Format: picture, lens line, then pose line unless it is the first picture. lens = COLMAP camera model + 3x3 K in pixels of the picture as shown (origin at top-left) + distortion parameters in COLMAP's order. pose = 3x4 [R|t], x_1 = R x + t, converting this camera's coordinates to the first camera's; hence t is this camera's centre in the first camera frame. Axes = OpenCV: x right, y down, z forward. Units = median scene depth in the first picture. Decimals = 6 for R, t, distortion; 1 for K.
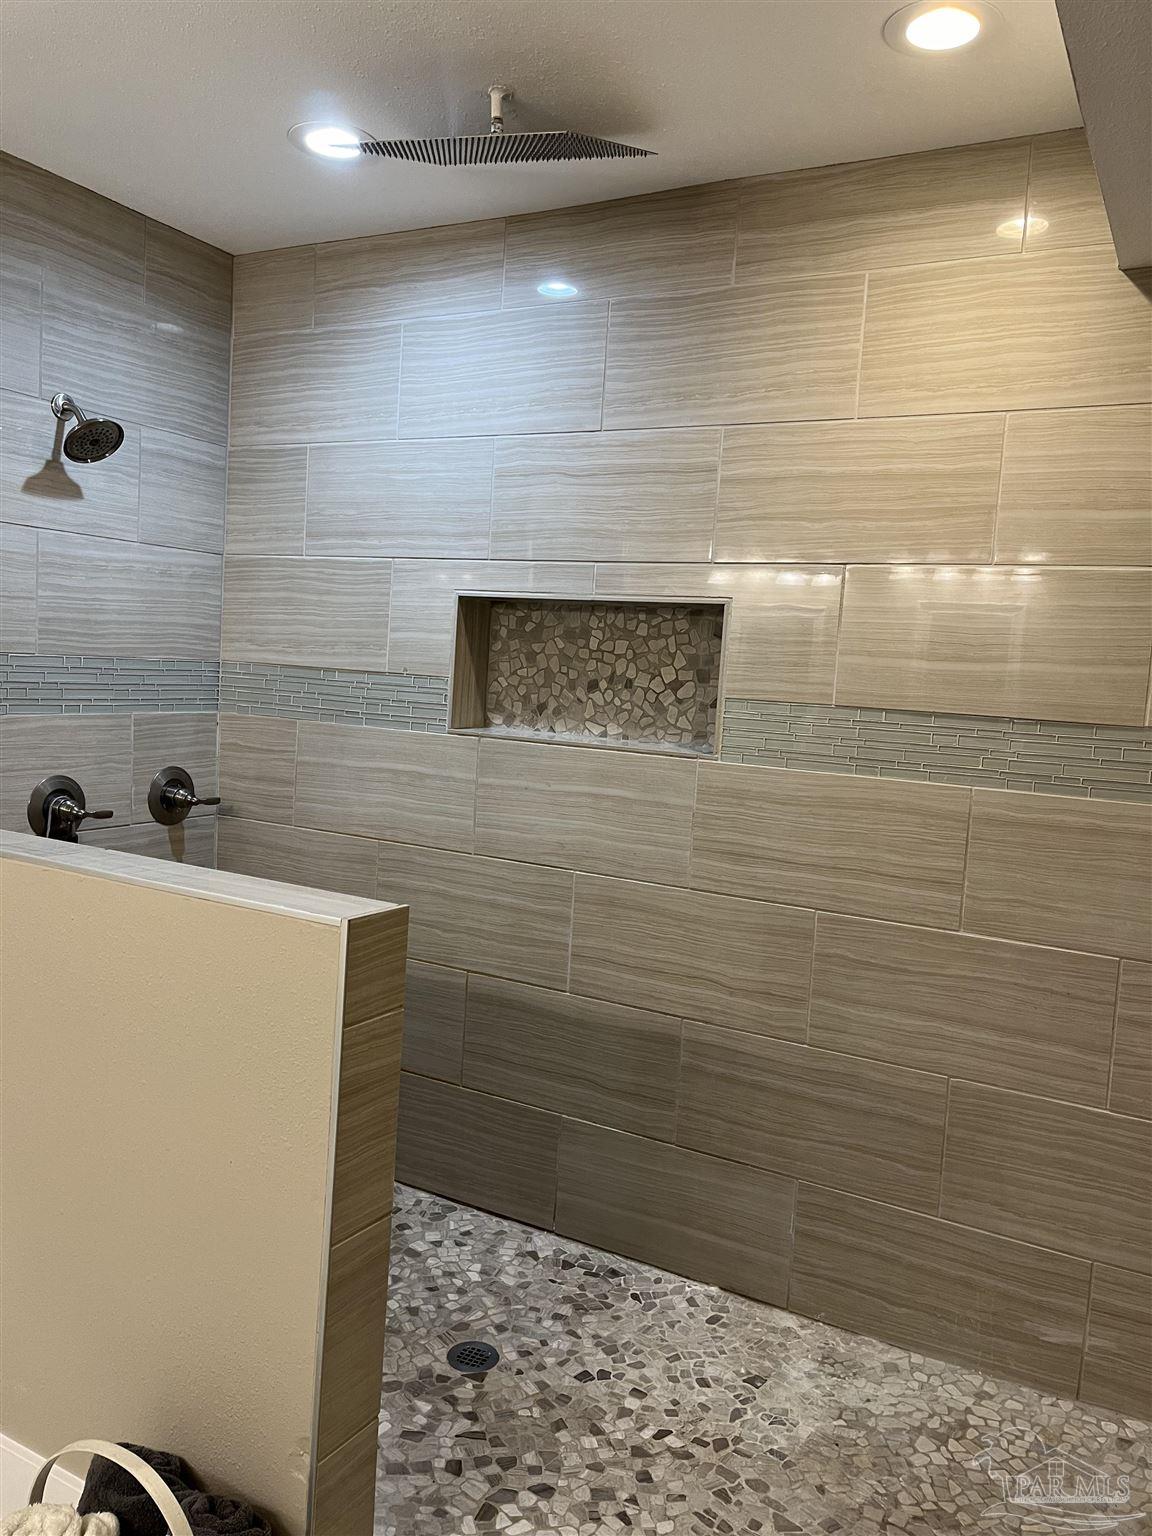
lens RADIAL K [[1172.2, 0, 575.3], [0, 1172.2, 770.0], [0, 0, 1]] dist [0.058709, -0.076023]
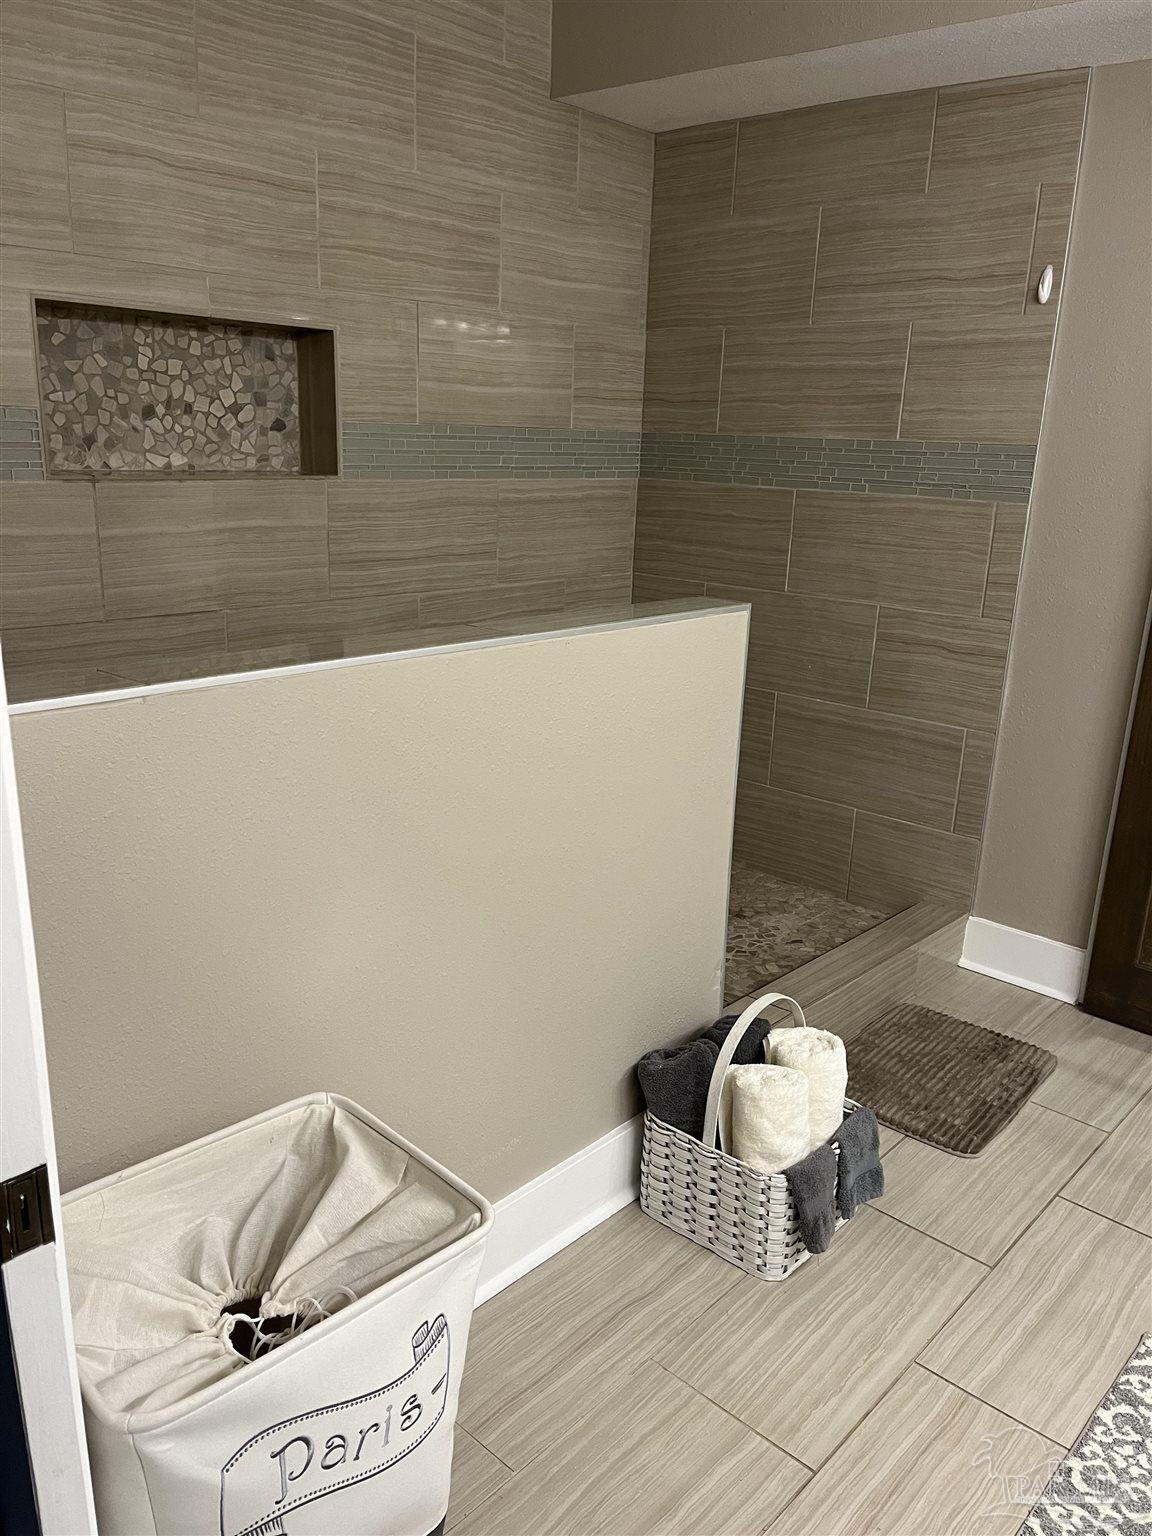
lens RADIAL K [[1172.2, 0, 562.8], [0, 1172.2, 779.1], [0, 0, 1]] dist [0.058709, -0.076023]
pose [[0.232206, -0.324865, 0.916811, -0.854453], [0.069524, 0.945708, 0.317495, -0.071995], [-0.970179, -0.009984, 0.242184, 0.468824]]
